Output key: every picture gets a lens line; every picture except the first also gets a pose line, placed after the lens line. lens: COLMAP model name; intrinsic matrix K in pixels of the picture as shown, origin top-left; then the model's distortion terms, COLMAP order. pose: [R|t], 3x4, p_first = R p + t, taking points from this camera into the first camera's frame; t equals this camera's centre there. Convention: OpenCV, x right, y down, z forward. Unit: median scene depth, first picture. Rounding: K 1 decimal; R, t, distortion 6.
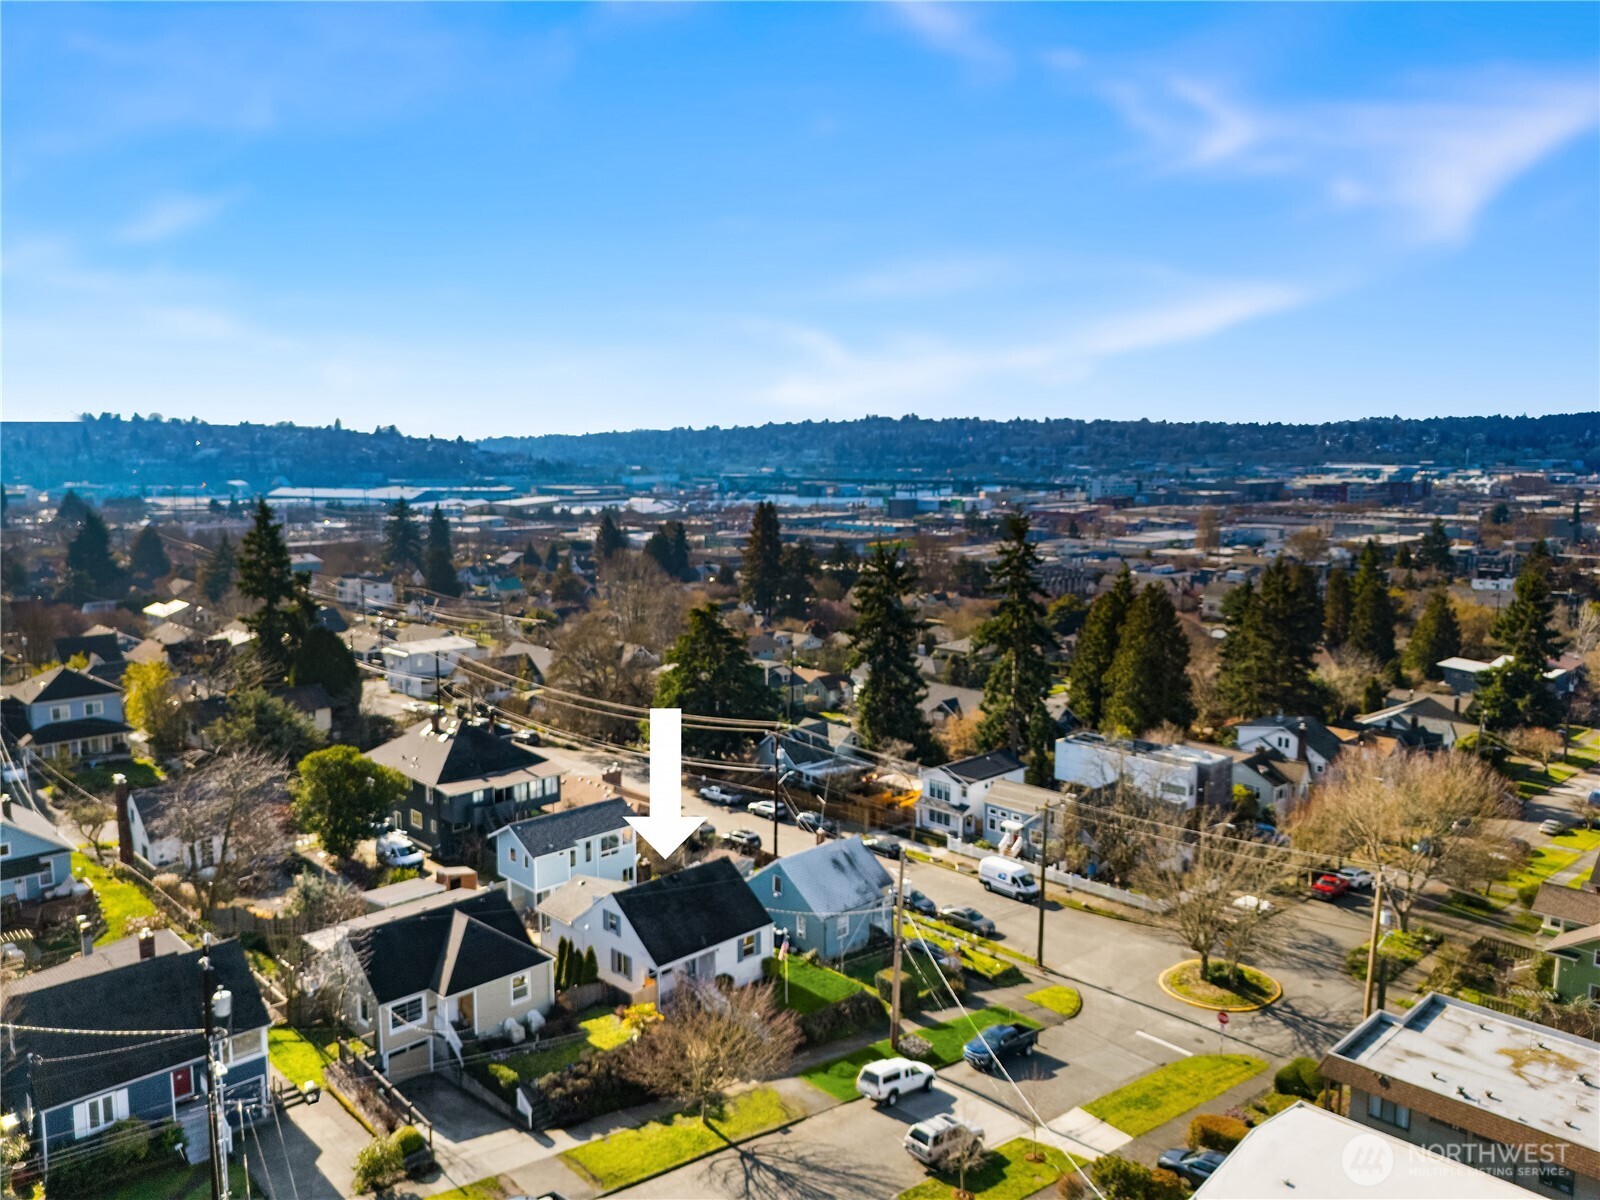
lens RADIAL K [[1154.8, 0, 787.6], [0, 1154.8, 601.7], [0, 0, 1]] dist [0.070636, -0.057480]
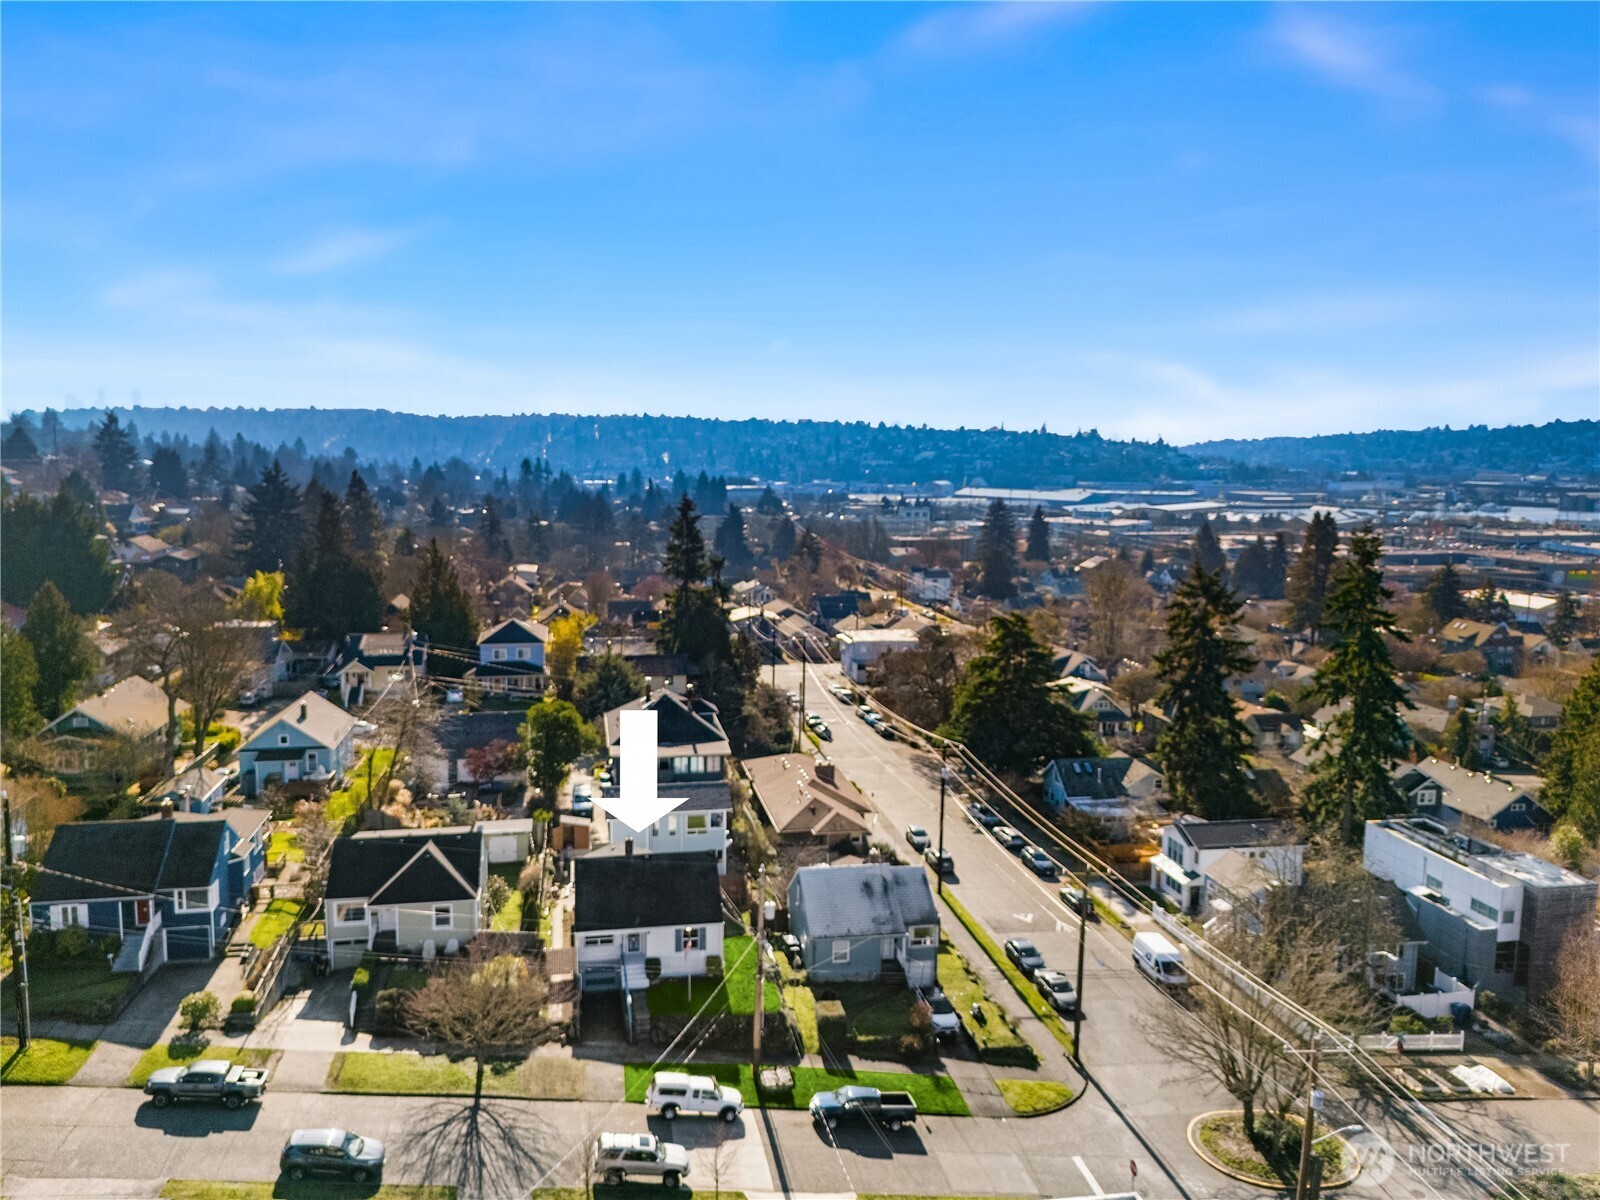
lens RADIAL K [[1154.8, 0, 787.6], [0, 1154.8, 601.7], [0, 0, 1]] dist [0.070636, -0.057480]
pose [[0.830870, 0.078842, -0.550852, 0.353760], [-0.080350, 0.996536, 0.021437, -0.016101], [0.550634, 0.026449, 0.834327, 0.117012]]
